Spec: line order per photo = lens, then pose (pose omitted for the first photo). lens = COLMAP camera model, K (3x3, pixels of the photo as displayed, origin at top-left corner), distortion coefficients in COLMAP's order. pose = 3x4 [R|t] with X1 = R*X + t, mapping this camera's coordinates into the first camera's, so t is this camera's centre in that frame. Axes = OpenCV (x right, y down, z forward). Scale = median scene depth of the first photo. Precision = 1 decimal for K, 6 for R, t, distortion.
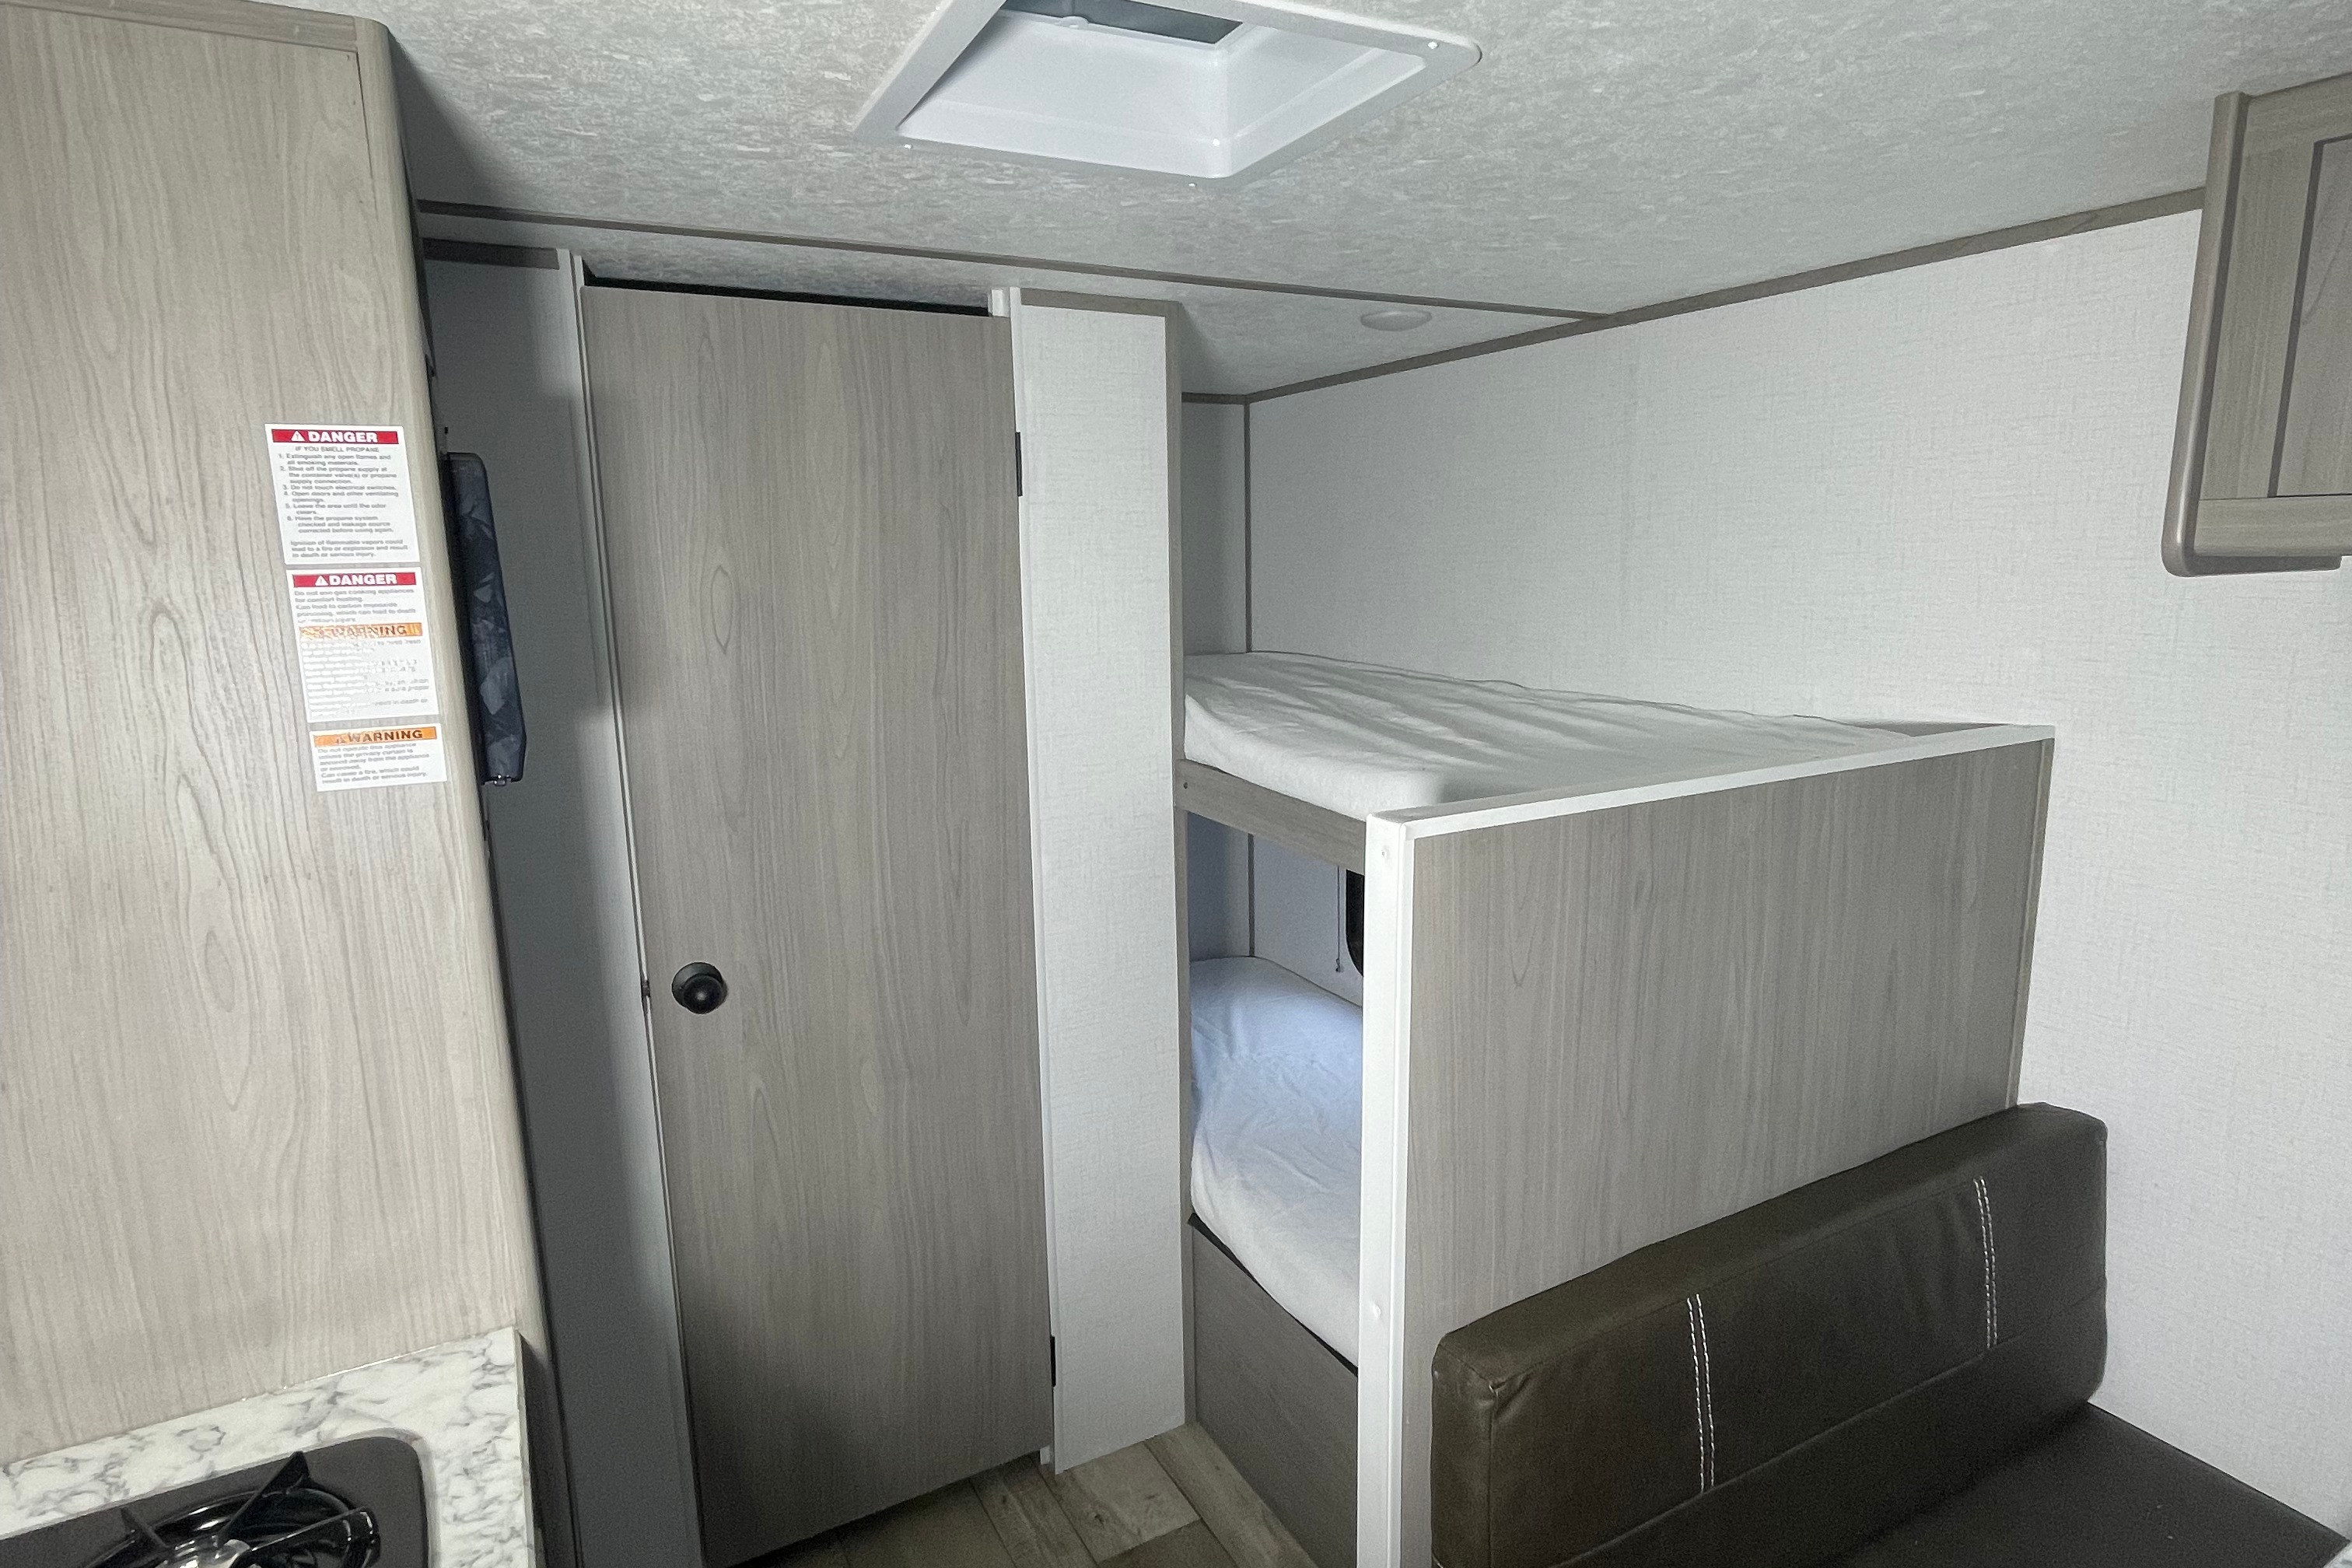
lens RADIAL K [[1268.8, 0, 1182.2], [0, 1268.8, 786.9], [0, 0, 1]] dist [-0.003551, 0.001074]
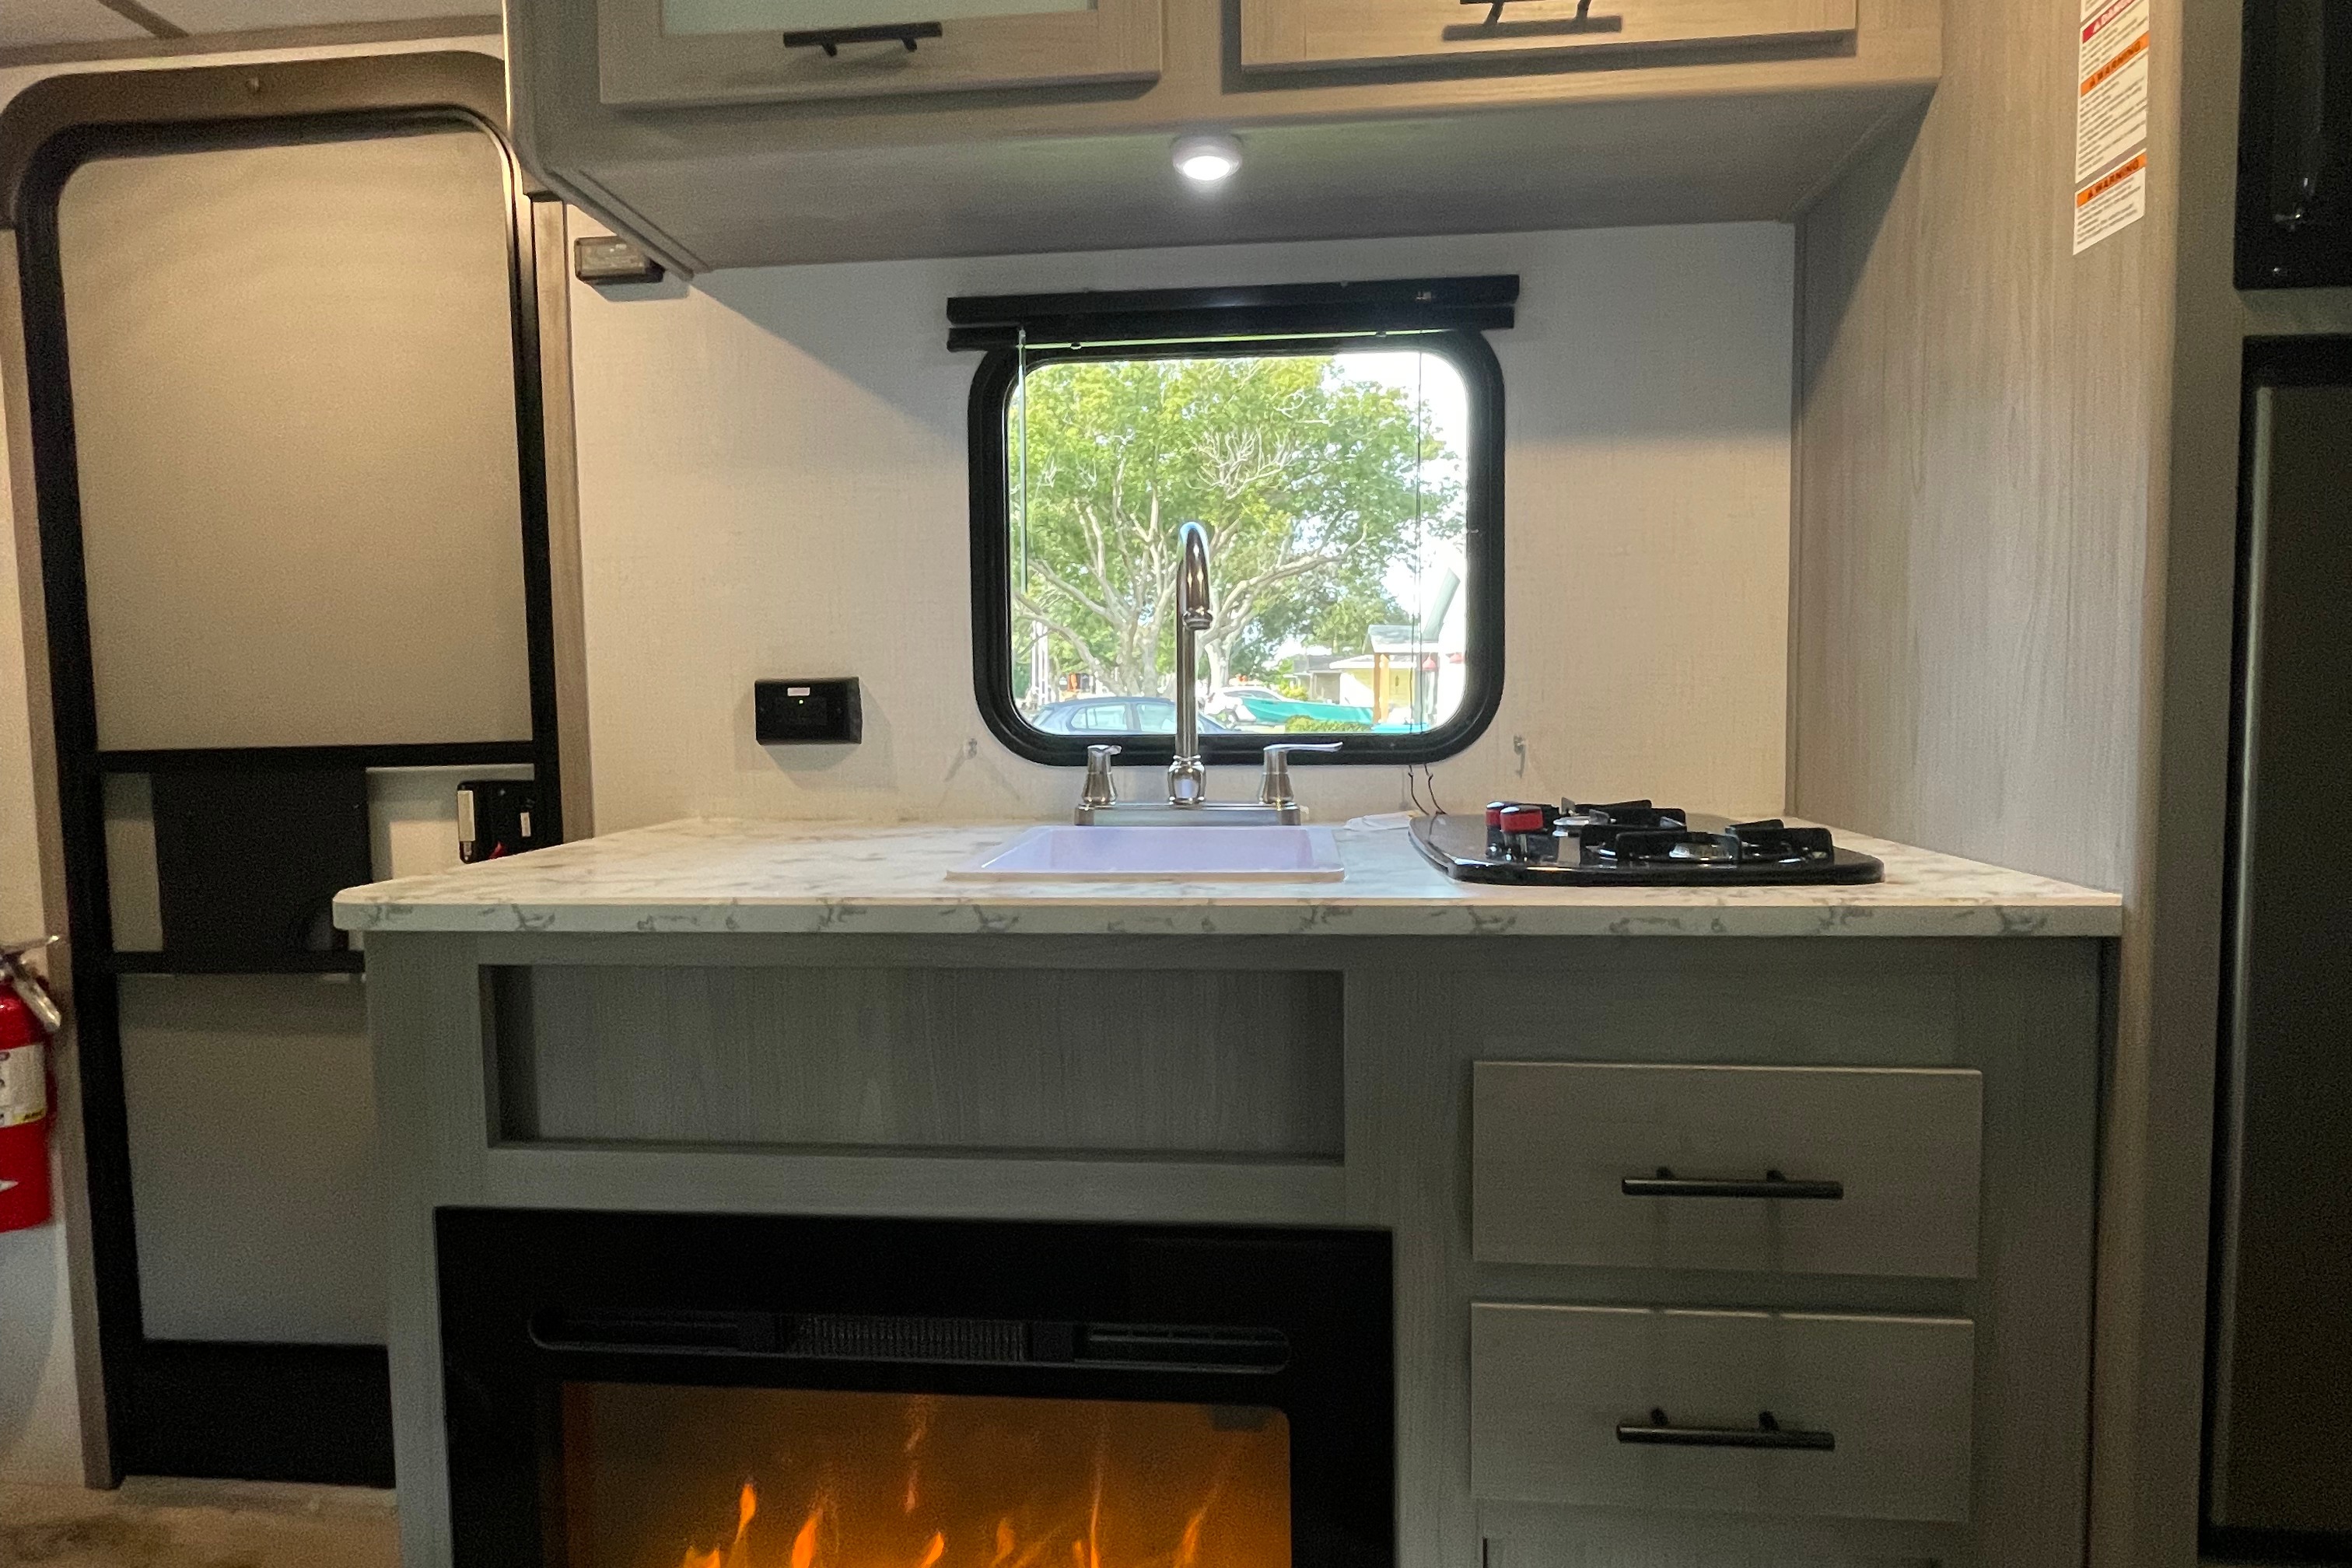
lens RADIAL K [[1268.8, 0, 1175.5], [0, 1268.8, 777.8], [0, 0, 1]] dist [-0.003551, 0.001074]
pose [[-0.570537, 0.076423, -0.817709, 0.390104], [-0.128694, 0.975041, 0.180920, 0.217235], [0.811126, 0.208456, -0.546462, 0.729157]]
